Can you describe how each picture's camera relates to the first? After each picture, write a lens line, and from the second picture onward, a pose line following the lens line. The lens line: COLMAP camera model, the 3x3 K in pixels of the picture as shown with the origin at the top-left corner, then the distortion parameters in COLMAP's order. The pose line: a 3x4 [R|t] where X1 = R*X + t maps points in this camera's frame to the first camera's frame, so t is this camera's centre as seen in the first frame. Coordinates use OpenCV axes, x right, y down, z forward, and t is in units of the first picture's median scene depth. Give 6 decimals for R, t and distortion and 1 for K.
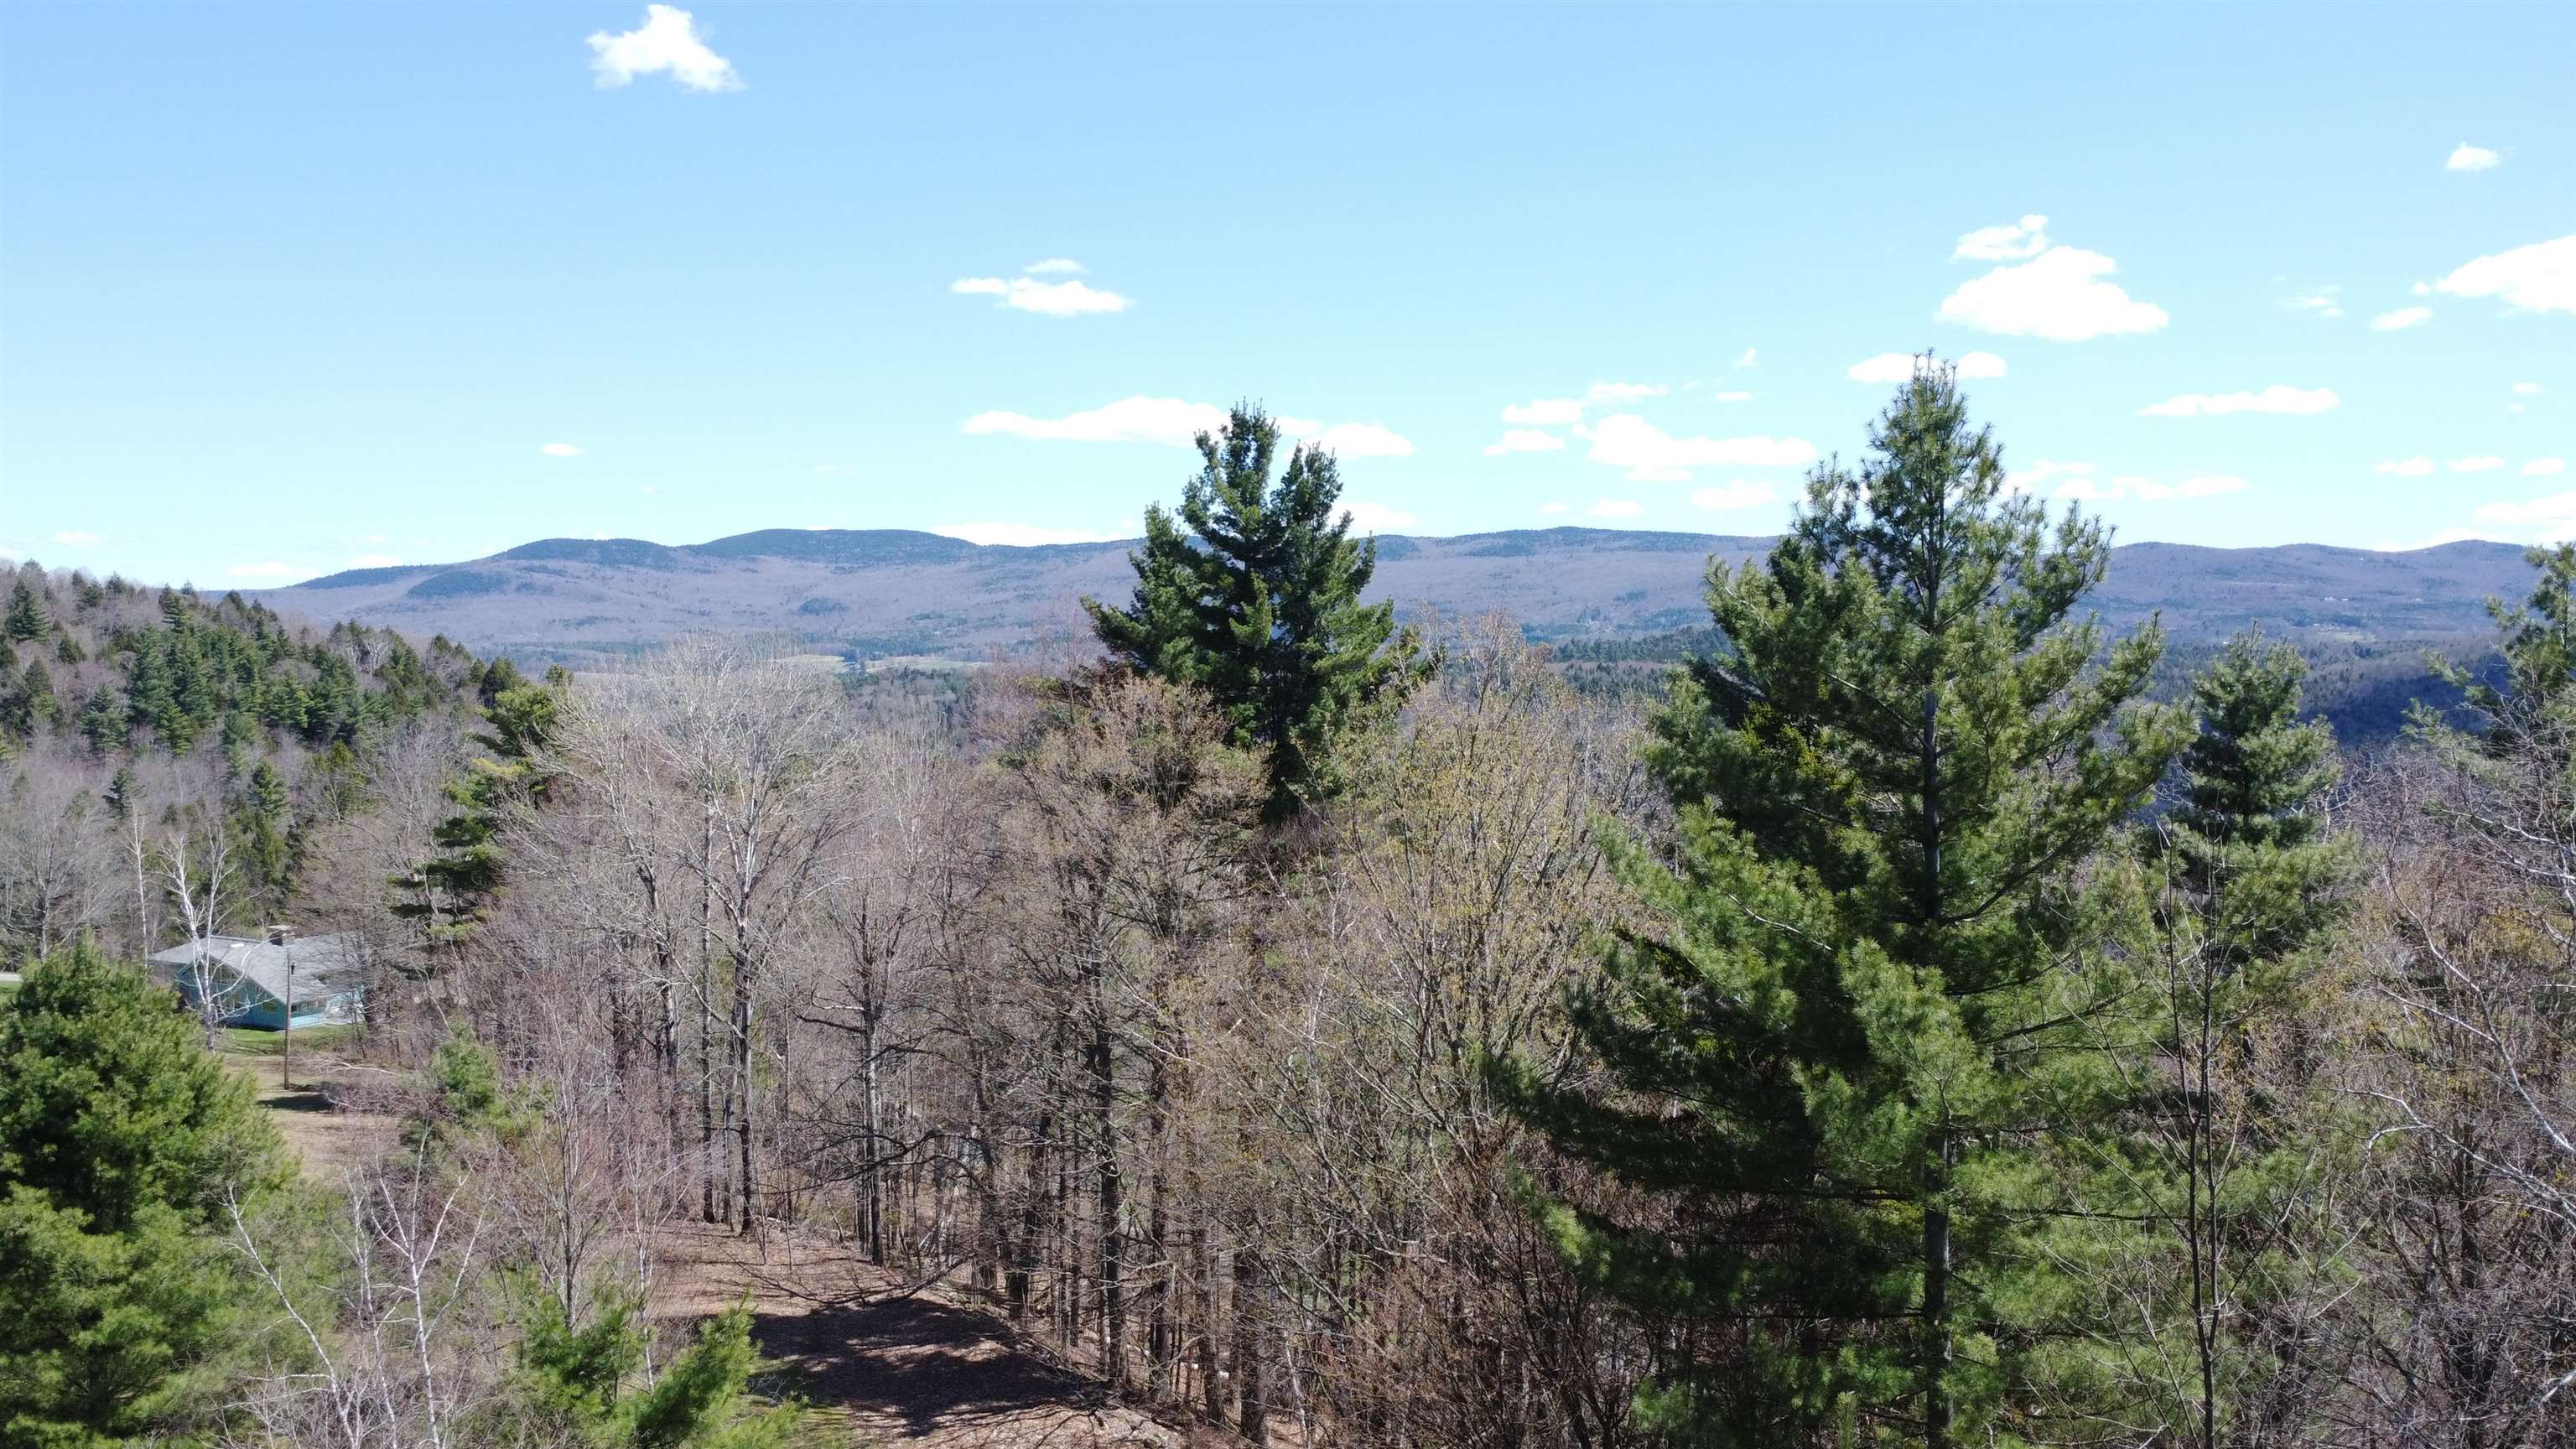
lens RADIAL K [[1929.8, 0, 1279.1], [0, 1929.8, 677.9], [0, 0, 1]] dist [0.011966, -0.015395]
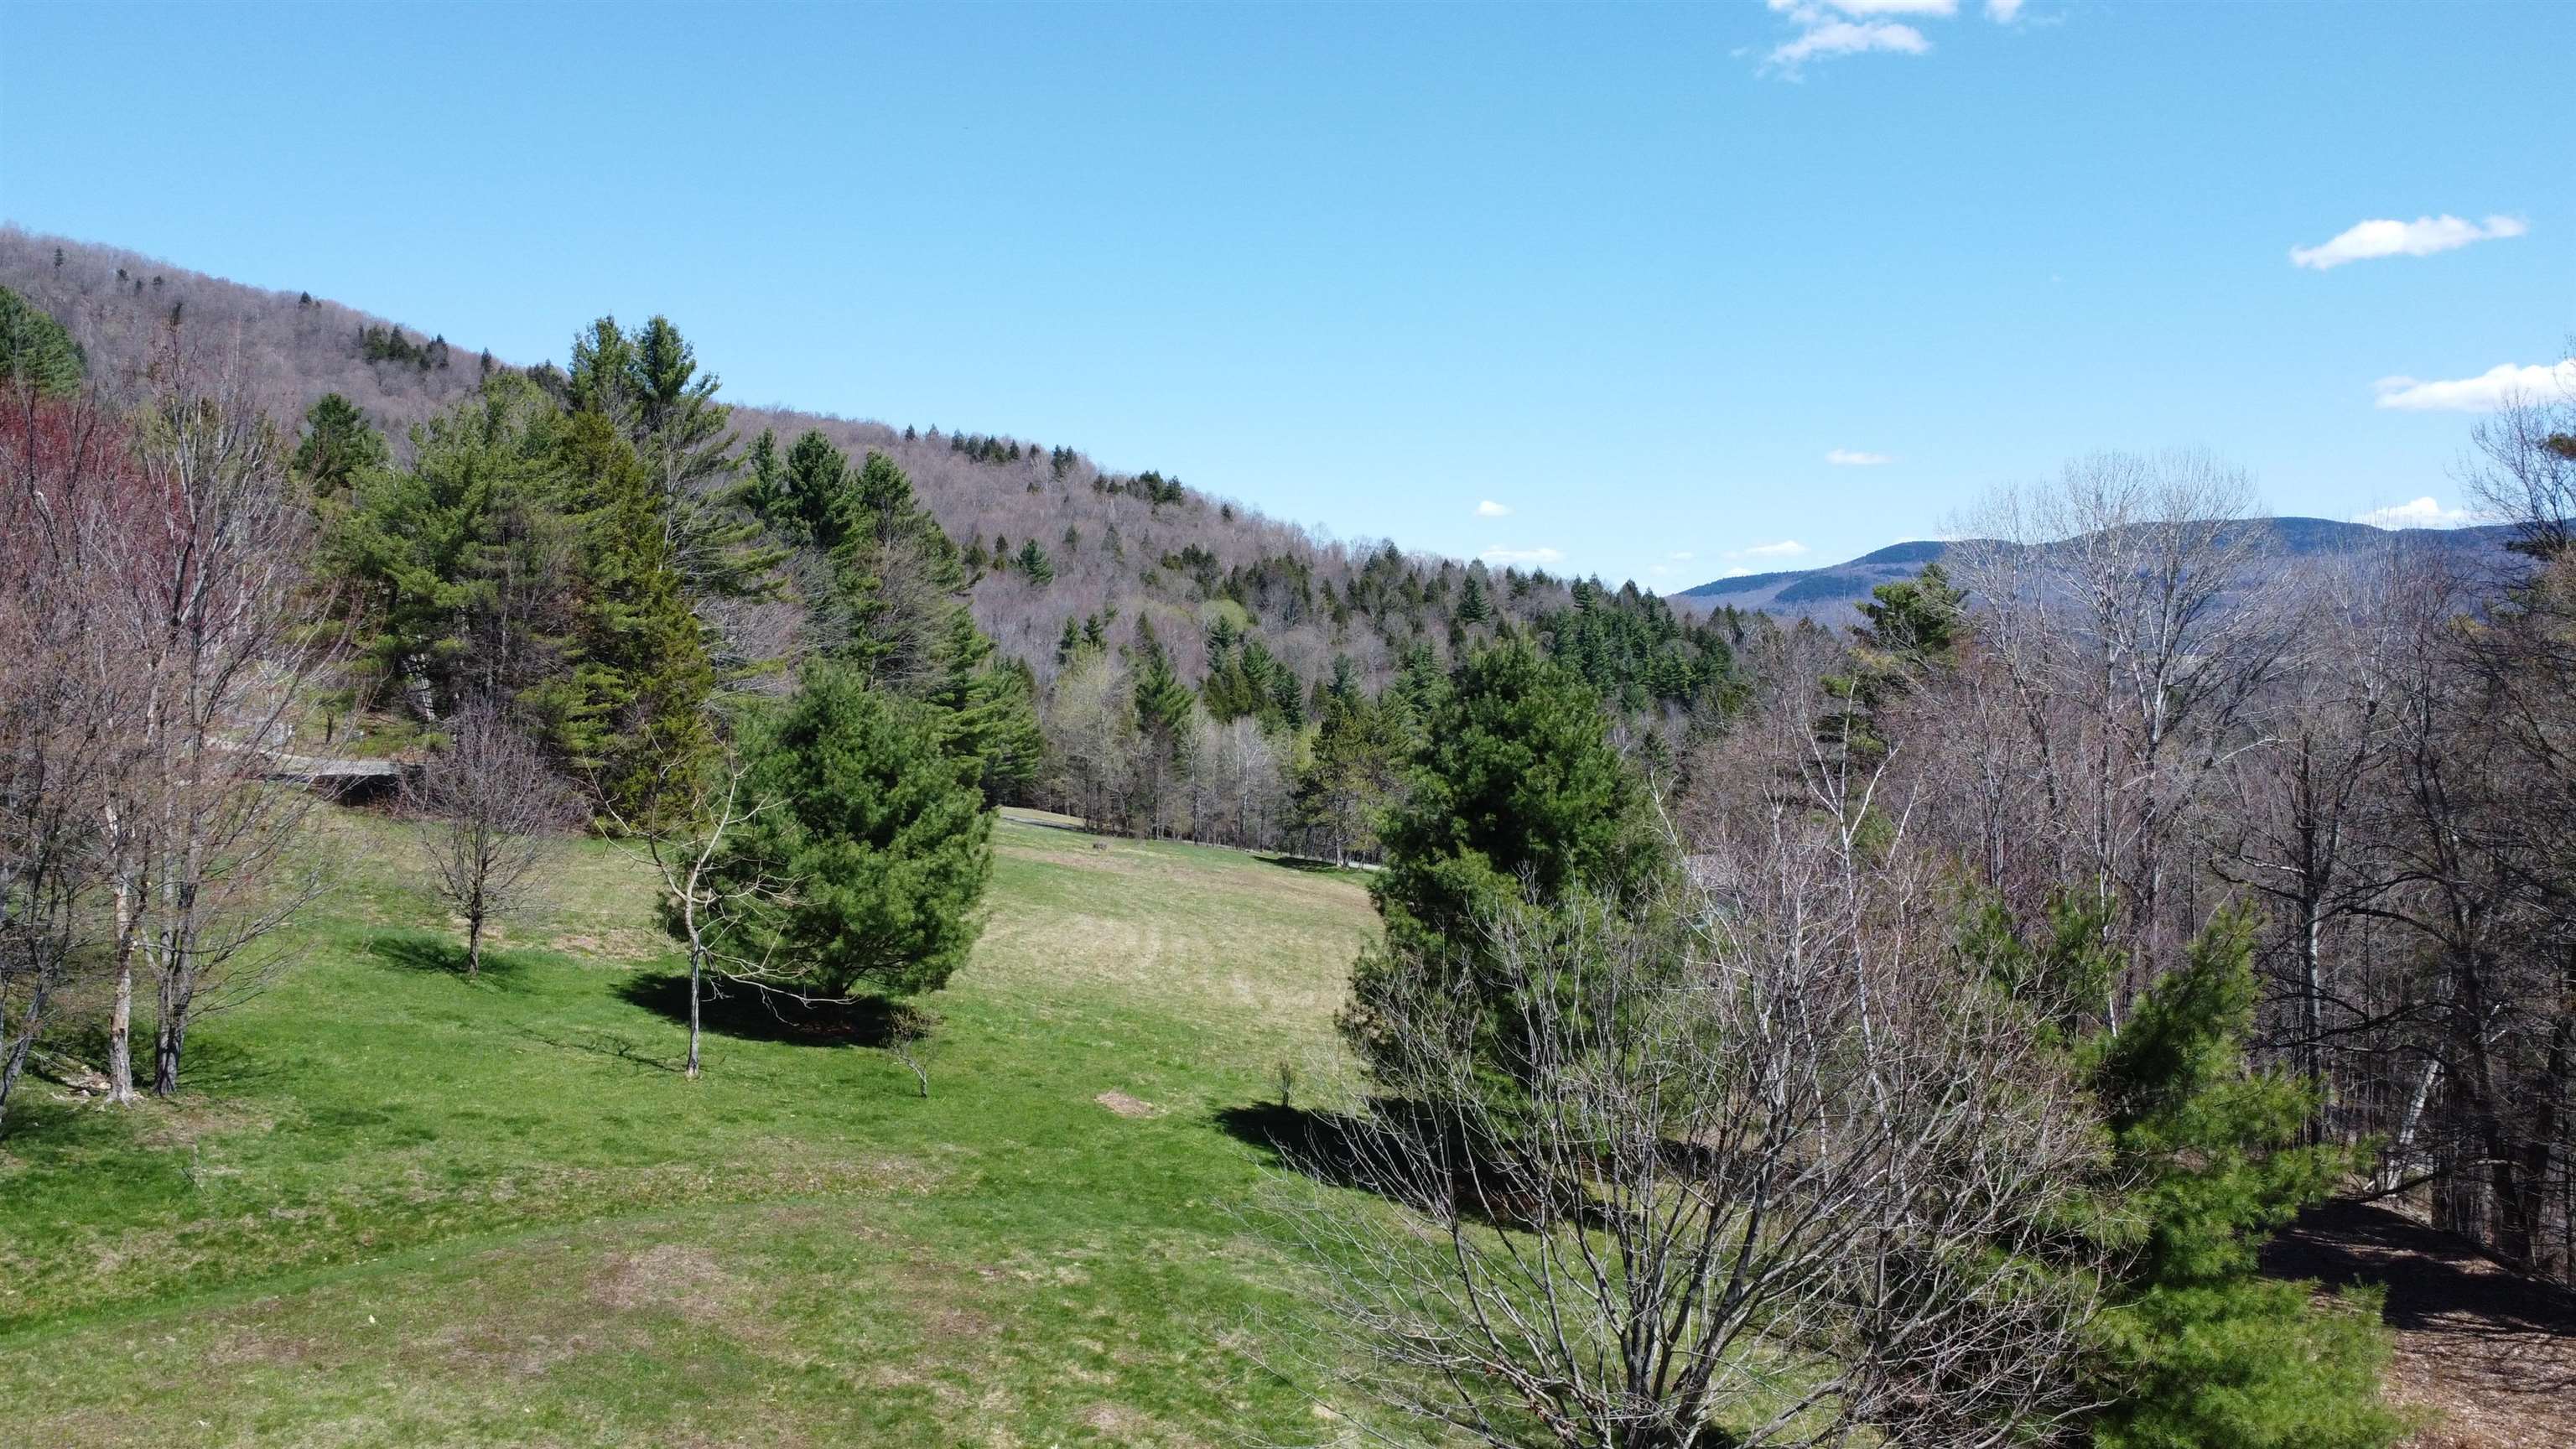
lens RADIAL K [[1929.8, 0, 1292.5], [0, 1929.8, 716.0], [0, 0, 1]] dist [0.011966, -0.015395]
pose [[0.785254, 0.017929, -0.618914, -0.052082], [-0.006665, 0.999768, 0.020506, 0.117346], [0.619137, -0.011978, 0.785191, 0.079575]]
